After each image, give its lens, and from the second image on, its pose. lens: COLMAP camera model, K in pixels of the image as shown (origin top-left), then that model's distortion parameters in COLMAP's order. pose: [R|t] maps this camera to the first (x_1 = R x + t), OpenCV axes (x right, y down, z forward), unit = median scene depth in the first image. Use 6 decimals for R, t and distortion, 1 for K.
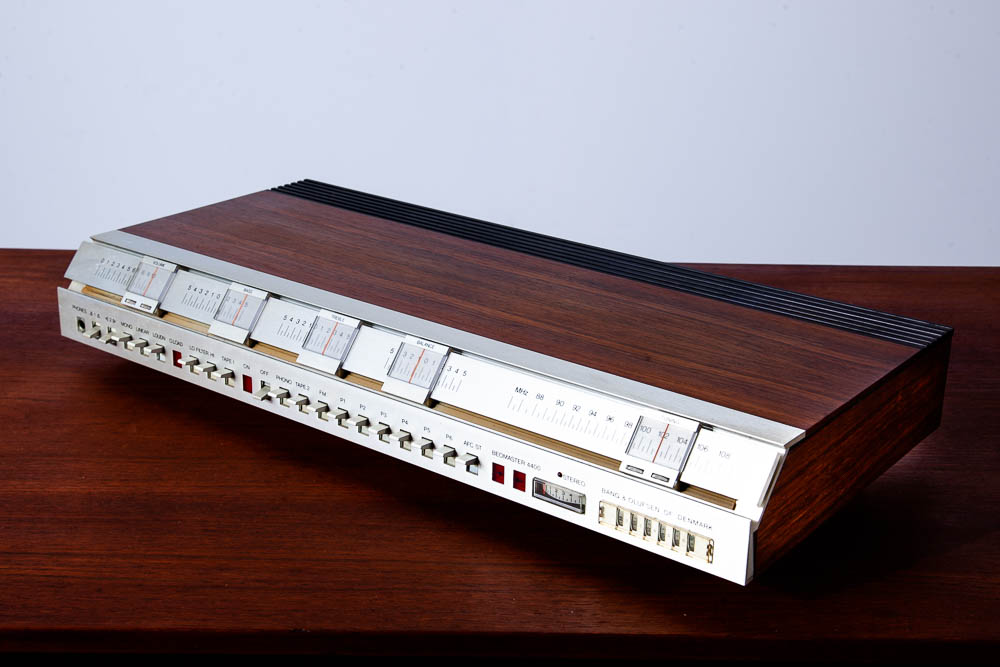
lens RADIAL K [[1390.7, 0, 471.6], [0, 1390.7, 331.7], [0, 0, 1]] dist [0.046229, 0.033614]
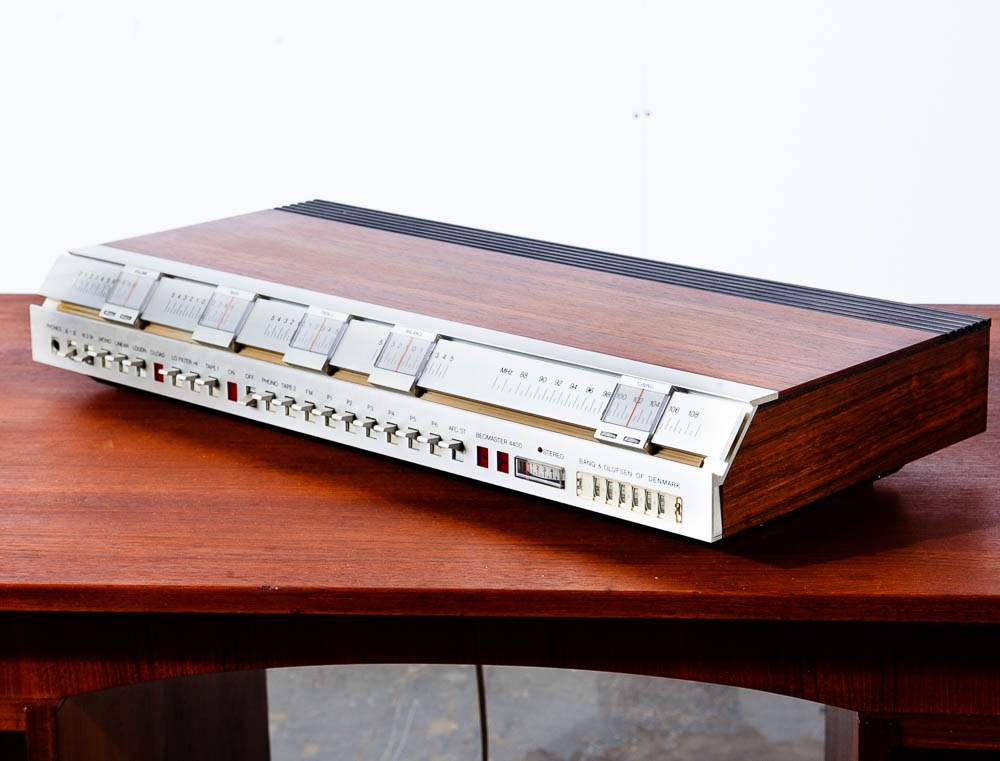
lens RADIAL K [[2312.4, 0, 500.0], [0, 2312.4, 380.5], [0, 0, 1]] dist [0.097799, -0.263058]
pose [[0.997094, -0.004477, -0.076054, 0.158309], [-0.002059, 0.996324, -0.085640, 0.192516], [0.076158, 0.085548, 0.993419, -0.610391]]
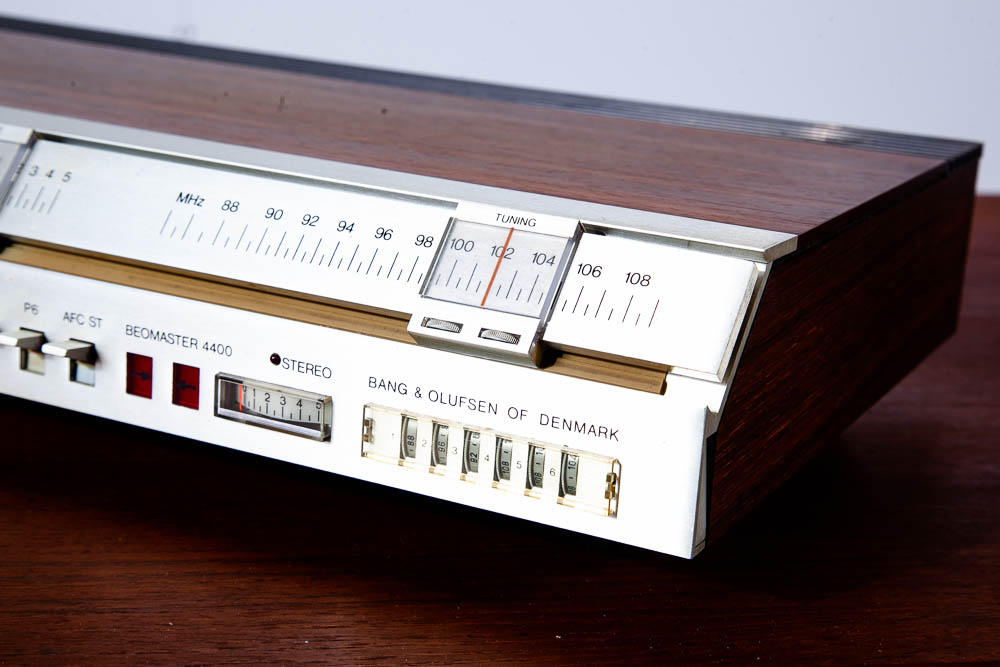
lens RADIAL K [[1730.0, 0, 500.0], [0, 1730.0, 333.5], [0, 0, 1]] dist [0.138728, -0.098375]
pose [[0.978733, -0.000042, 0.205140, 0.018438], [0.016732, 0.996684, -0.079627, 0.140907], [-0.204457, 0.081366, 0.975488, 0.423177]]
